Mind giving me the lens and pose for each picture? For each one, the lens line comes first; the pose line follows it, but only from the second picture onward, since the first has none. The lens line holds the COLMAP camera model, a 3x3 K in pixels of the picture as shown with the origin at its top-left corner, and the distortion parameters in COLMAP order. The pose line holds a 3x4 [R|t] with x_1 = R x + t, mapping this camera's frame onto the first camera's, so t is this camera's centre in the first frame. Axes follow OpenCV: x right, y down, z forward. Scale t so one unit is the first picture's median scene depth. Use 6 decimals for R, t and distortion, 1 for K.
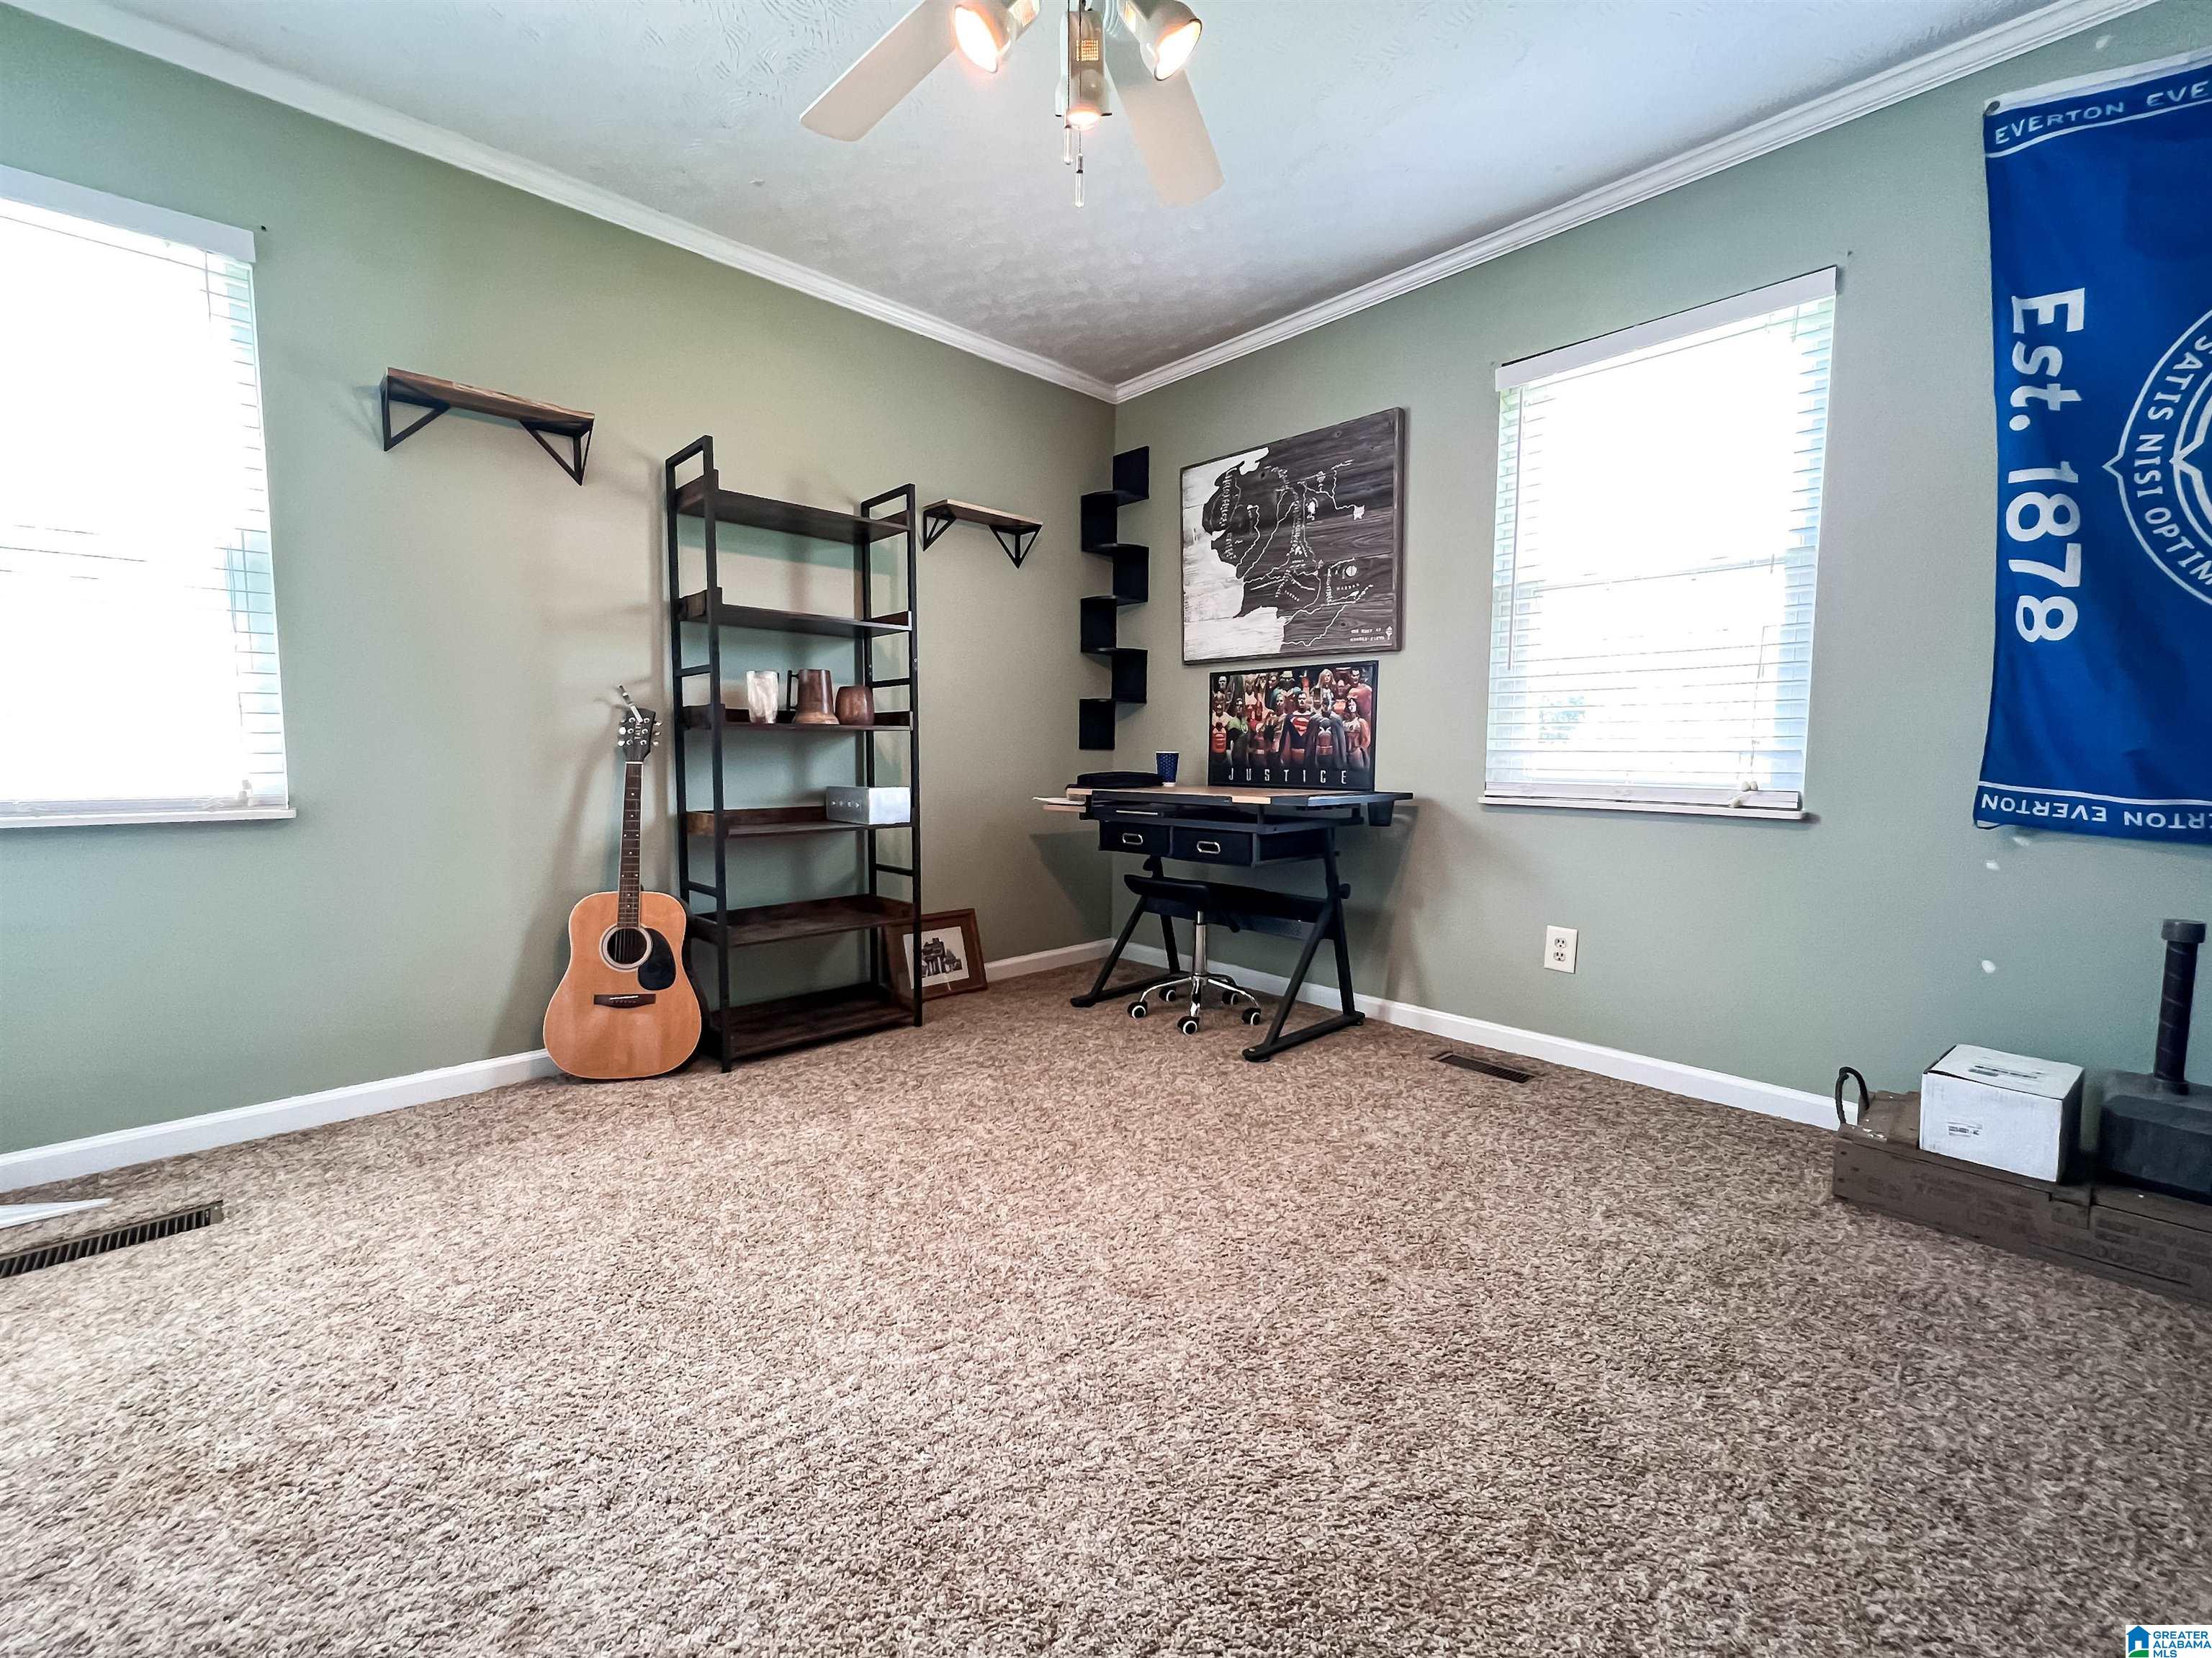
lens RADIAL K [[895.1, 0, 1118.5], [0, 895.1, 818.2], [0, 0, 1]] dist [-0.002382, 0.000586]
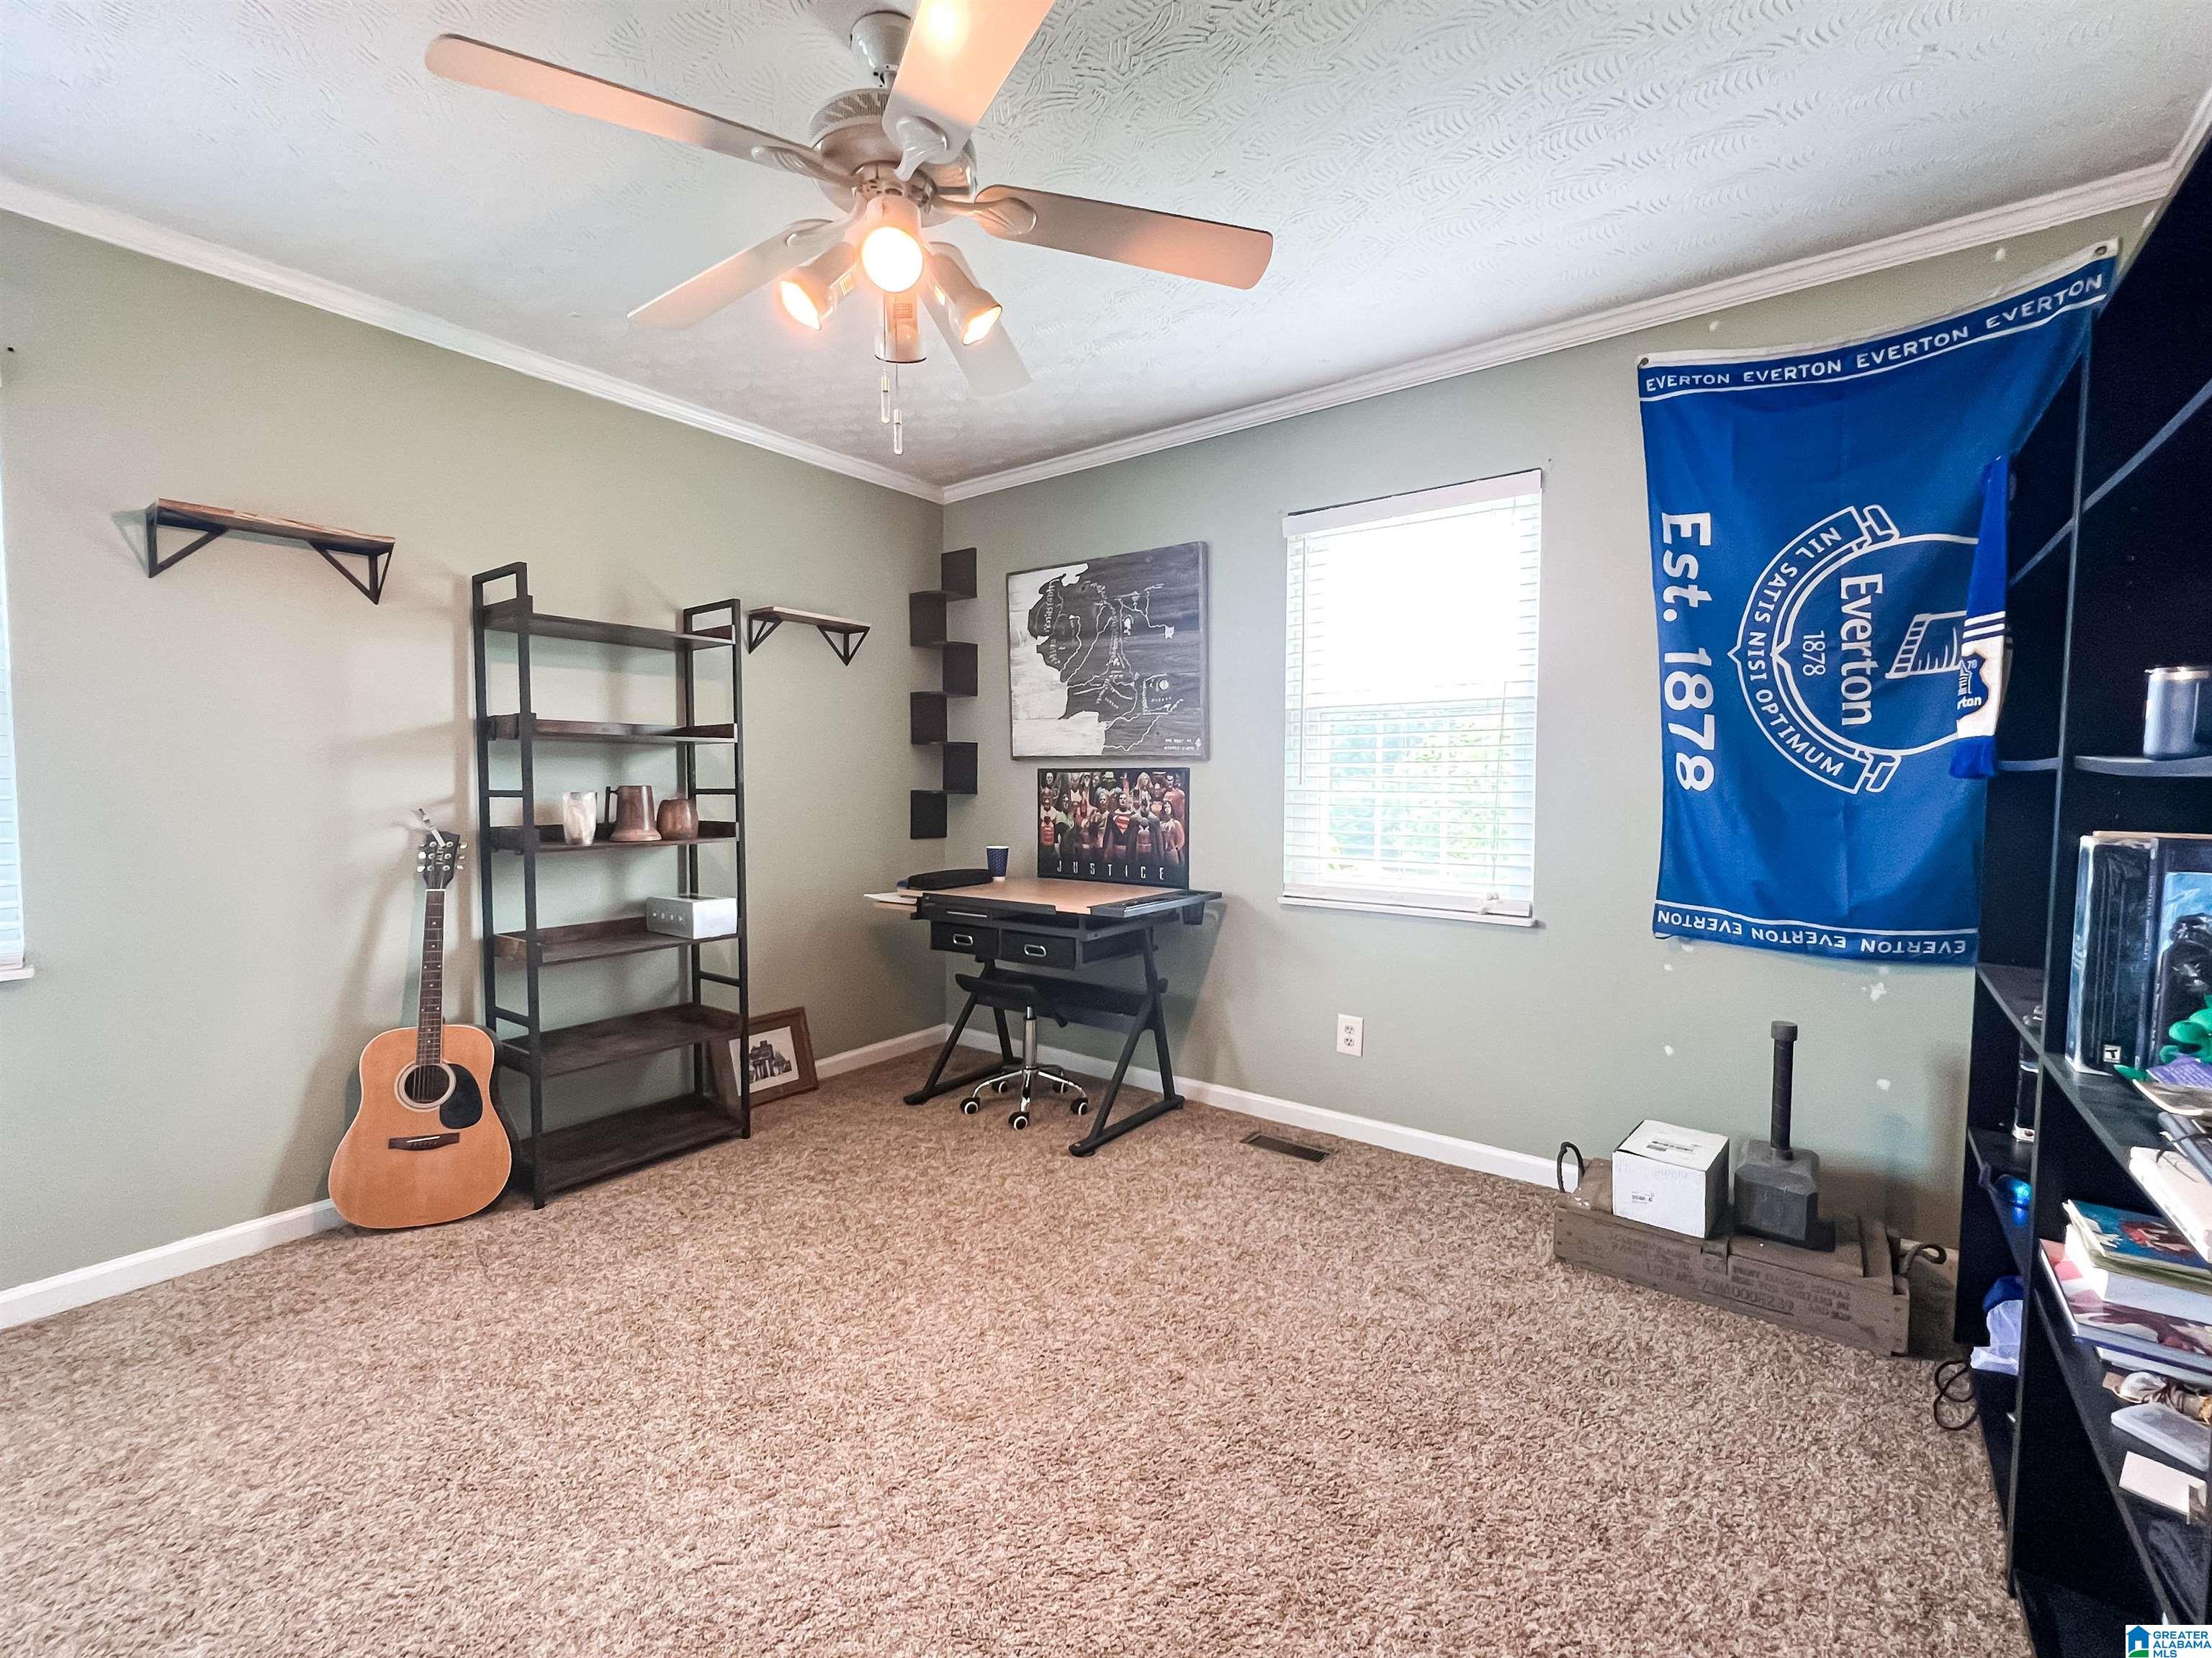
lens RADIAL K [[895.1, 0, 1102.7], [0, 895.1, 843.1], [0, 0, 1]] dist [-0.002382, 0.000586]
pose [[0.986674, -0.012101, 0.162257, 0.016323], [0.017842, 0.999264, -0.033970, -0.093141], [-0.161727, 0.036412, 0.986164, -0.094148]]
